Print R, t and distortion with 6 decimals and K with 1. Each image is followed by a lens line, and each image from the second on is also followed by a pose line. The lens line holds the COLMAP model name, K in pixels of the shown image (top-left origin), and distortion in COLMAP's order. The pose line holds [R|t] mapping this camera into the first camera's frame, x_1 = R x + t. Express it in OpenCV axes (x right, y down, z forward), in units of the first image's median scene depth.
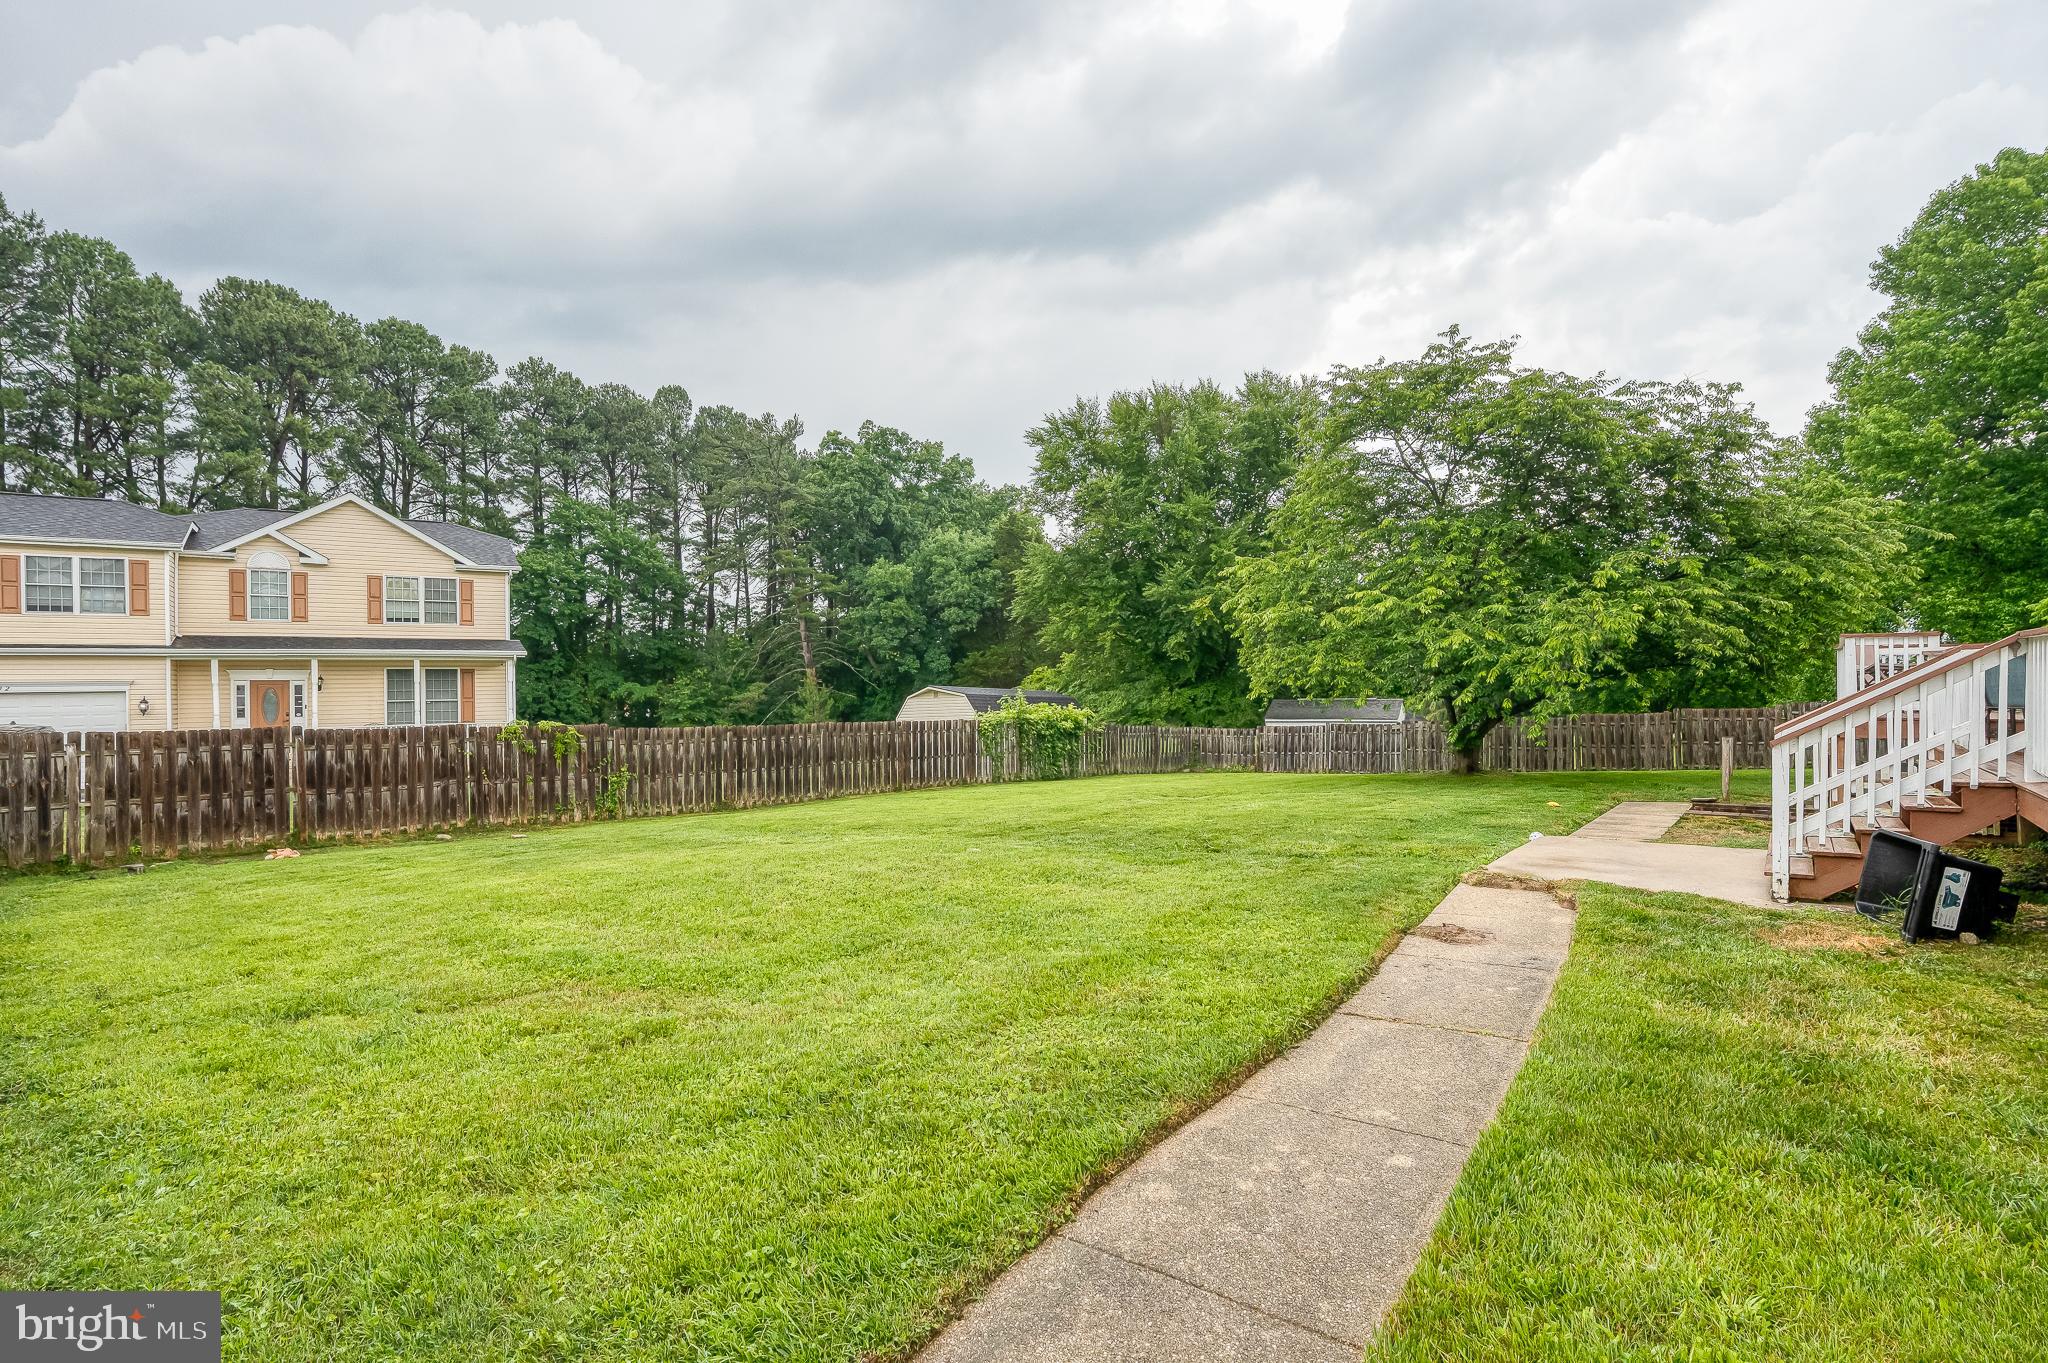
lens RADIAL K [[901.0, 0, 1036.4], [0, 901.0, 692.7], [0, 0, 1]] dist [0.000416, -0.000883]
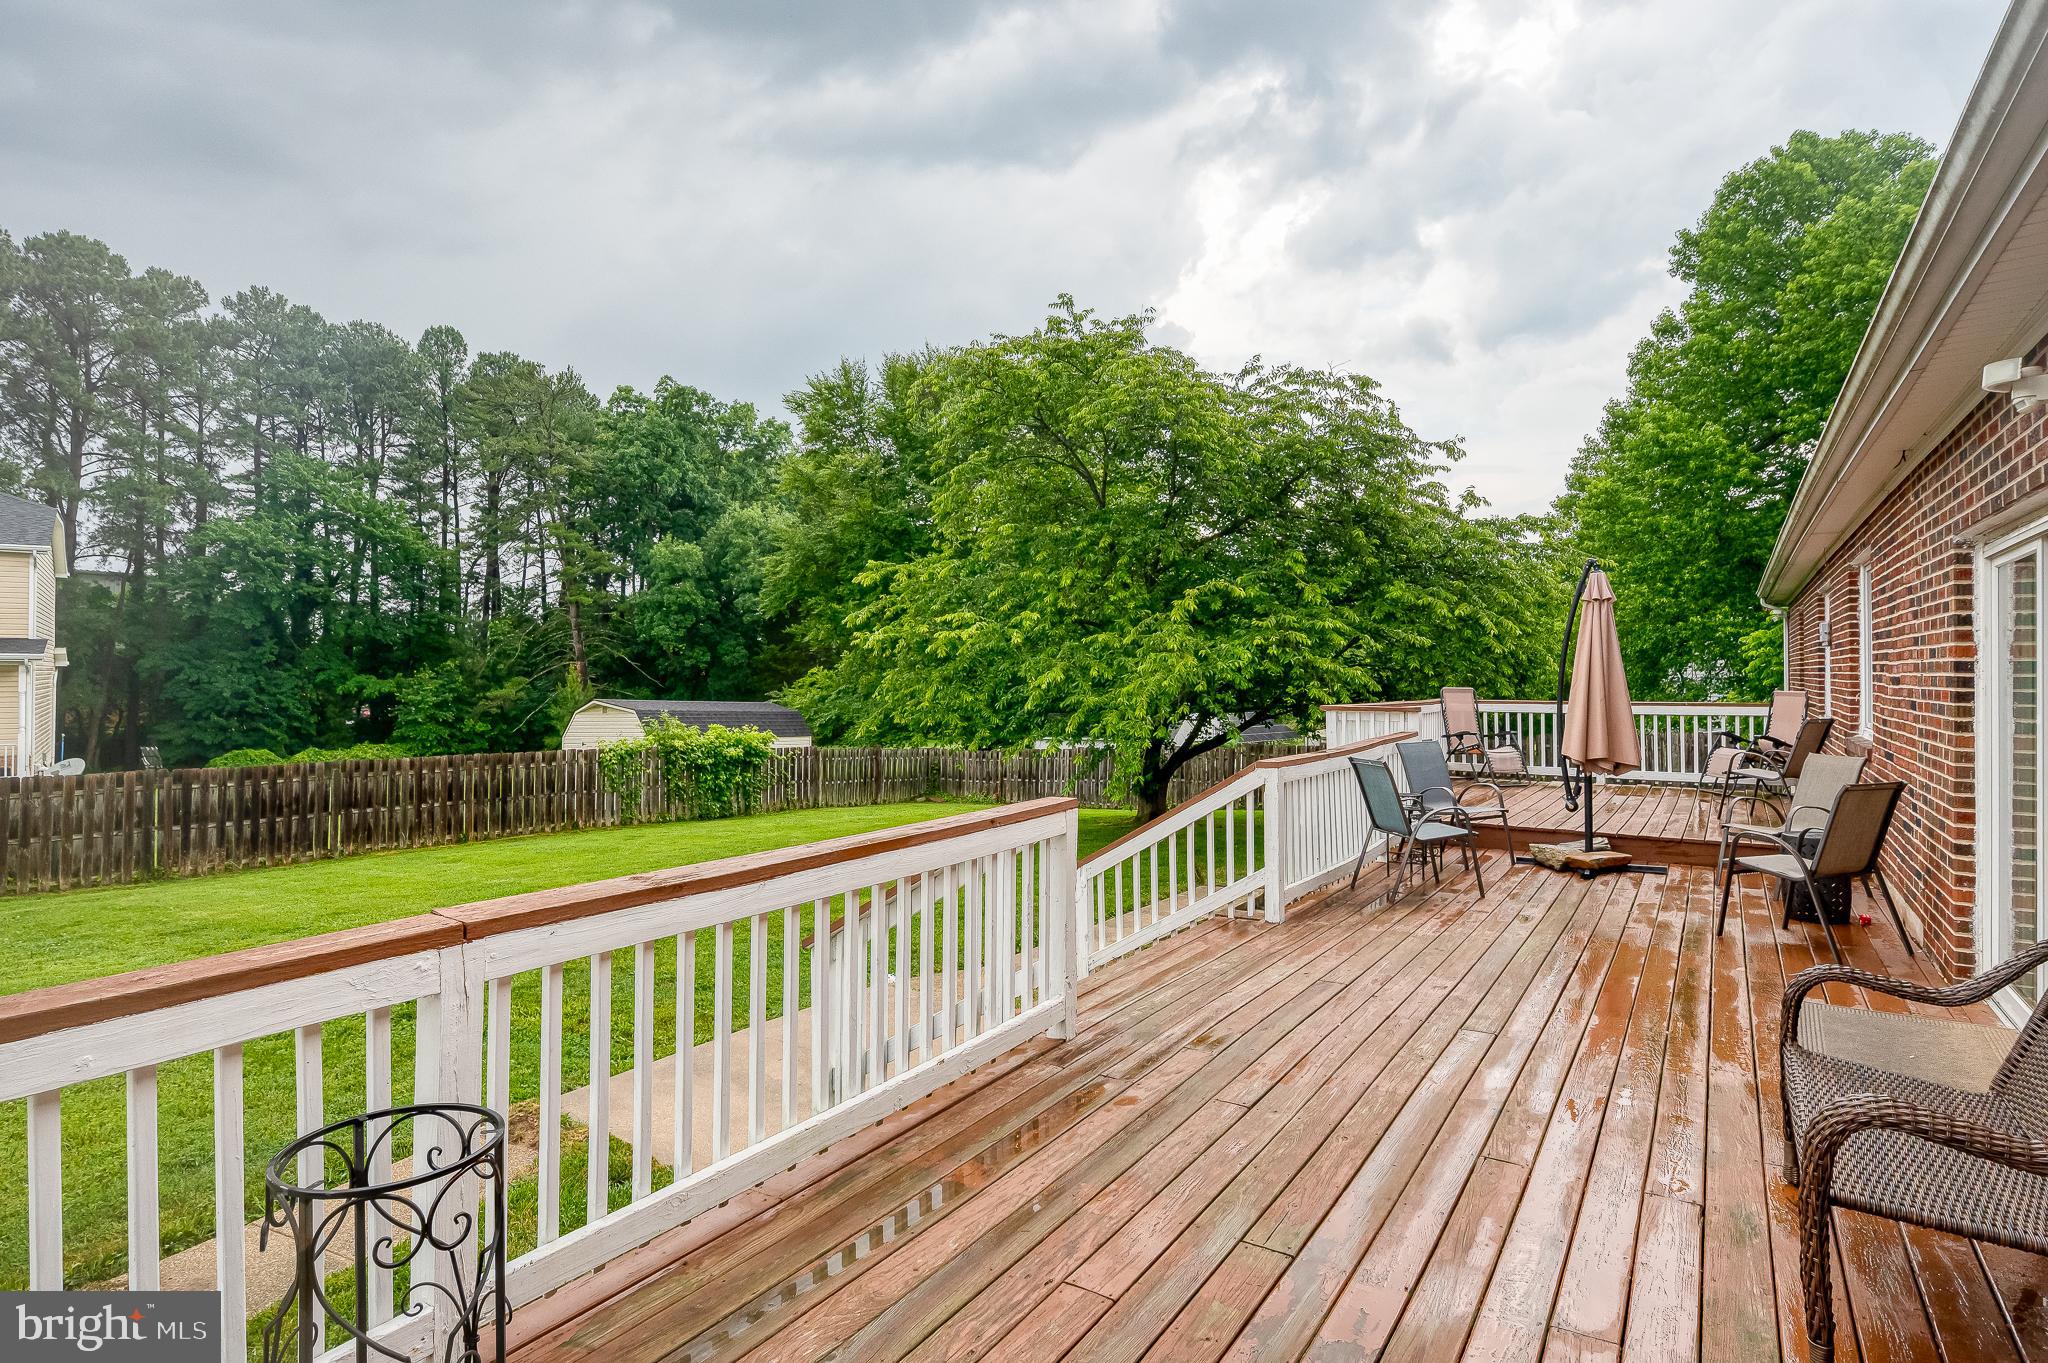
lens RADIAL K [[995.5, 0, 1009.2], [0, 995.5, 667.4], [0, 0, 1]] dist [-0.000358, 0.000548]
pose [[0.996406, 0.012218, 0.083823, 0.126814], [-0.010976, 0.999823, -0.015265, -0.018948], [-0.083995, 0.014290, 0.996364, 0.037051]]
